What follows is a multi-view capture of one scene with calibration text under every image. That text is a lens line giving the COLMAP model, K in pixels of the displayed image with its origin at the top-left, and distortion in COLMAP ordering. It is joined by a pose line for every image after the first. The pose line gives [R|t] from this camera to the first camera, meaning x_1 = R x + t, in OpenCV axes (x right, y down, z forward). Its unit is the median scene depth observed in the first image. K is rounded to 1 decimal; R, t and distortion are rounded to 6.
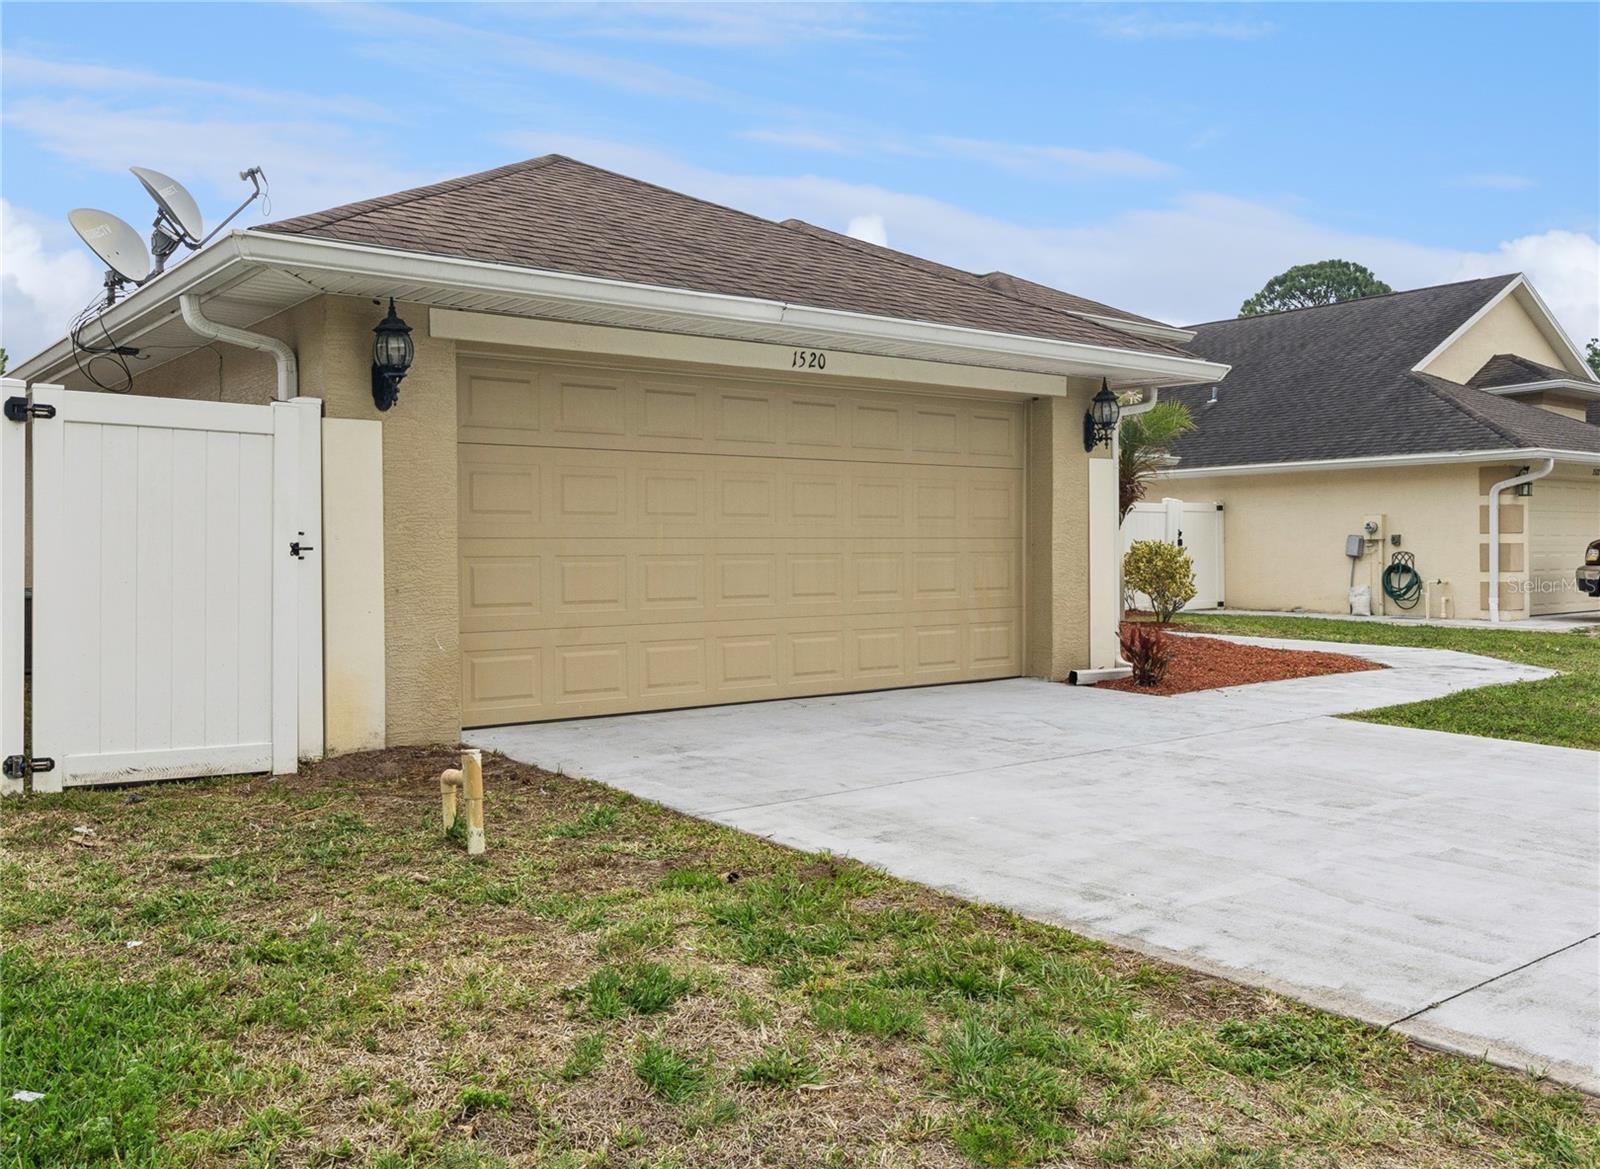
lens RADIAL K [[1380.4, 0, 800.0], [0, 1380.4, 584.5], [0, 0, 1]] dist [0.005736, 0.002583]
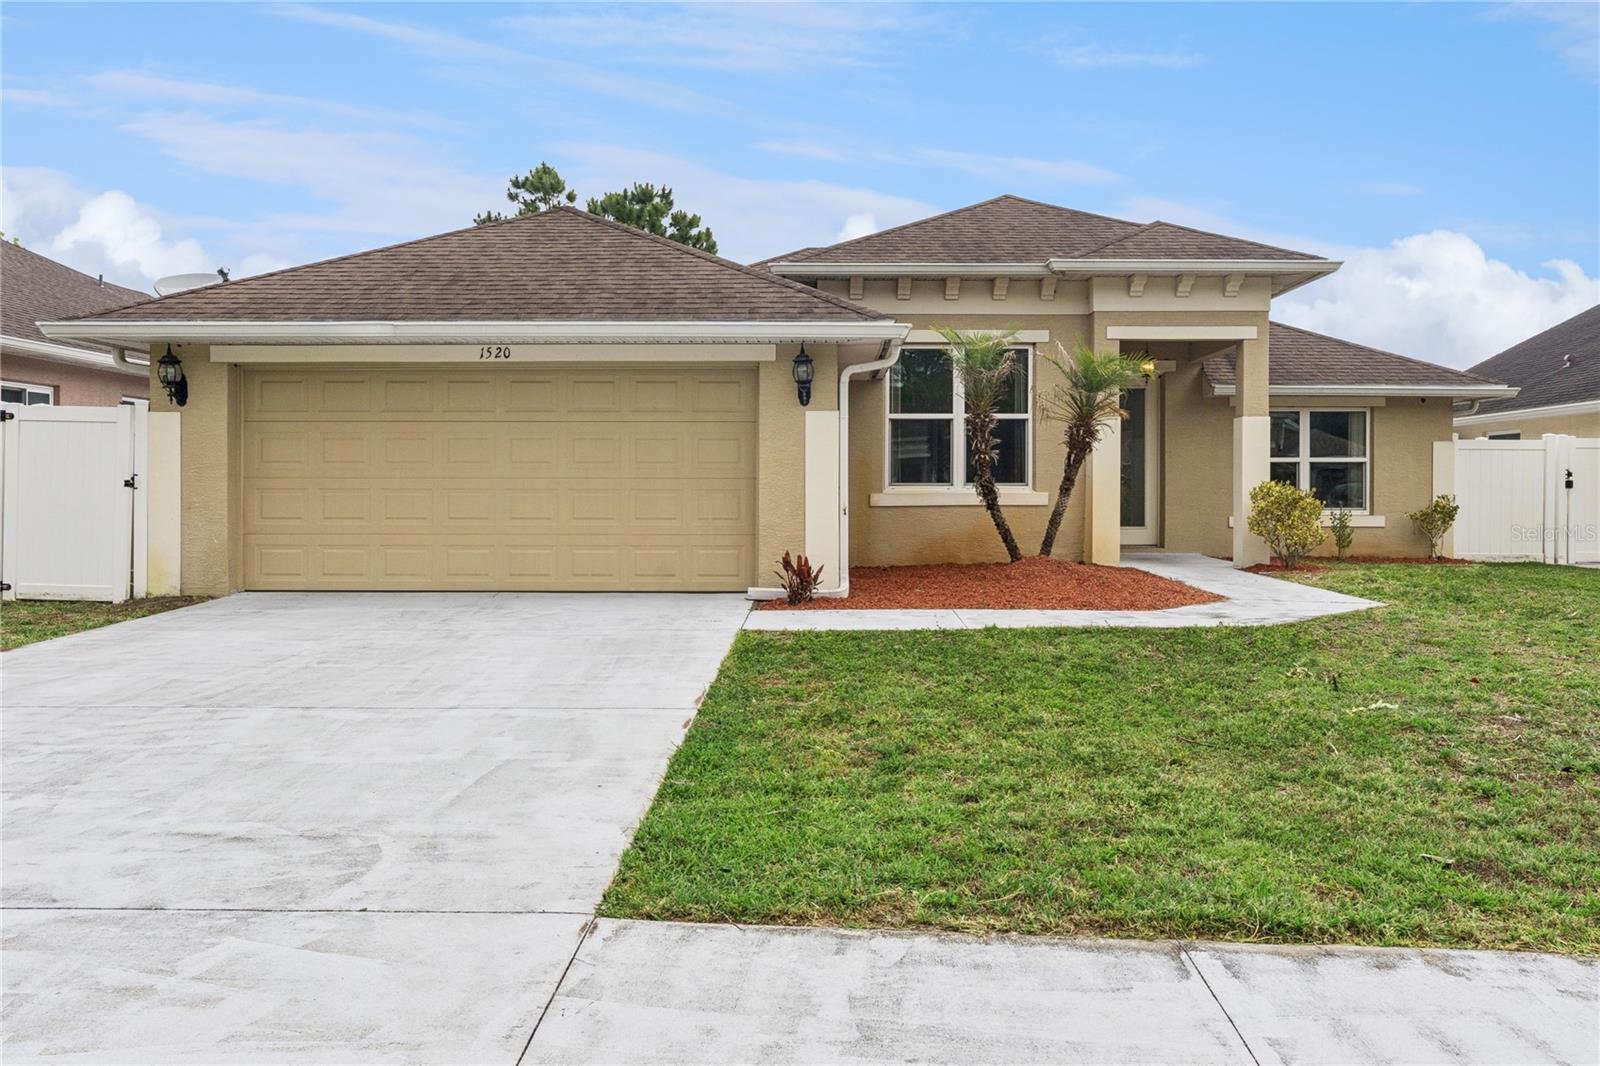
lens RADIAL K [[1229.2, 0, 802.3], [0, 1229.2, 509.8], [0, 0, 1]] dist [0.007994, -0.000484]
pose [[0.772668, 0.017387, -0.634573, 1.063314], [-0.022577, 0.999745, -0.000099, -0.008101], [0.634409, 0.014403, 0.772863, 0.226017]]
